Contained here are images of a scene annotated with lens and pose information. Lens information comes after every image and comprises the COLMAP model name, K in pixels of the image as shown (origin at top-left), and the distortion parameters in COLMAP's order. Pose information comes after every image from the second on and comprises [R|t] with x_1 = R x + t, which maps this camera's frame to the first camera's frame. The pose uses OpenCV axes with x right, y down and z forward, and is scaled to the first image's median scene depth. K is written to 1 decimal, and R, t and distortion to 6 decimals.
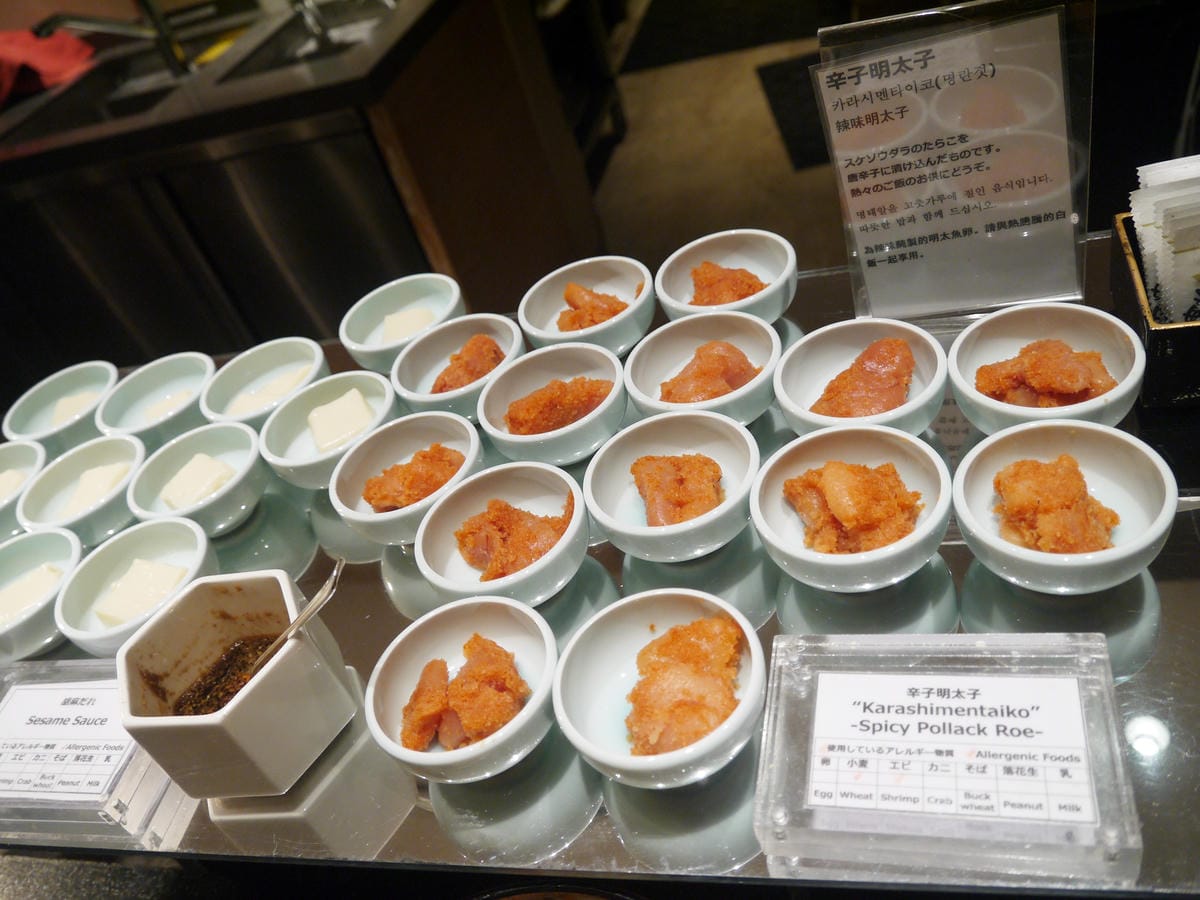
lens RADIAL K [[1016.9, 0, 600.4], [0, 1016.9, 447.1], [0, 0, 1]] dist [-0.016780, 0.000829]
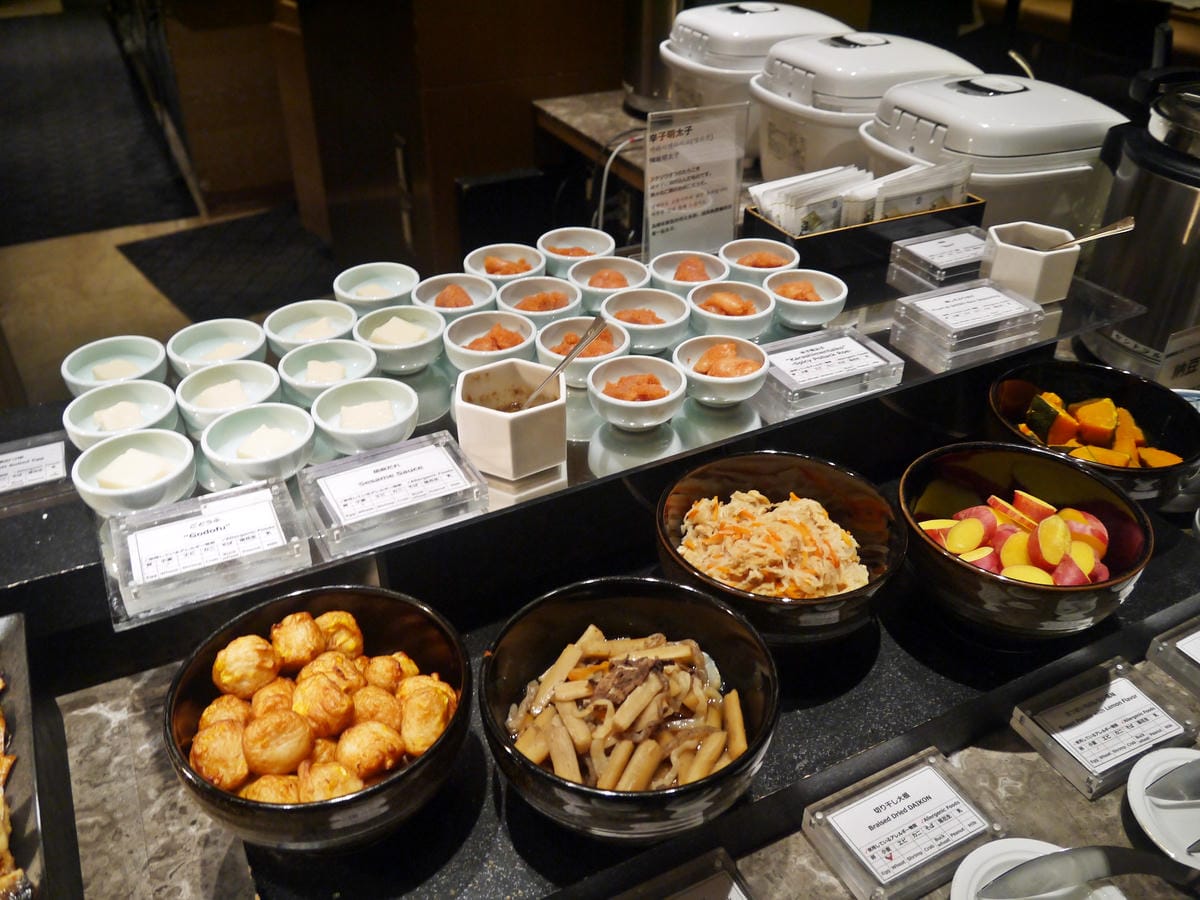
lens RADIAL K [[1016.9, 0, 597.8], [0, 1016.9, 451.7], [0, 0, 1]] dist [-0.016780, 0.000829]
pose [[0.756460, -0.105960, 0.645400, -1.219506], [0.230395, 0.966708, -0.111330, 0.456553], [-0.612117, 0.232914, 0.755688, -0.365998]]
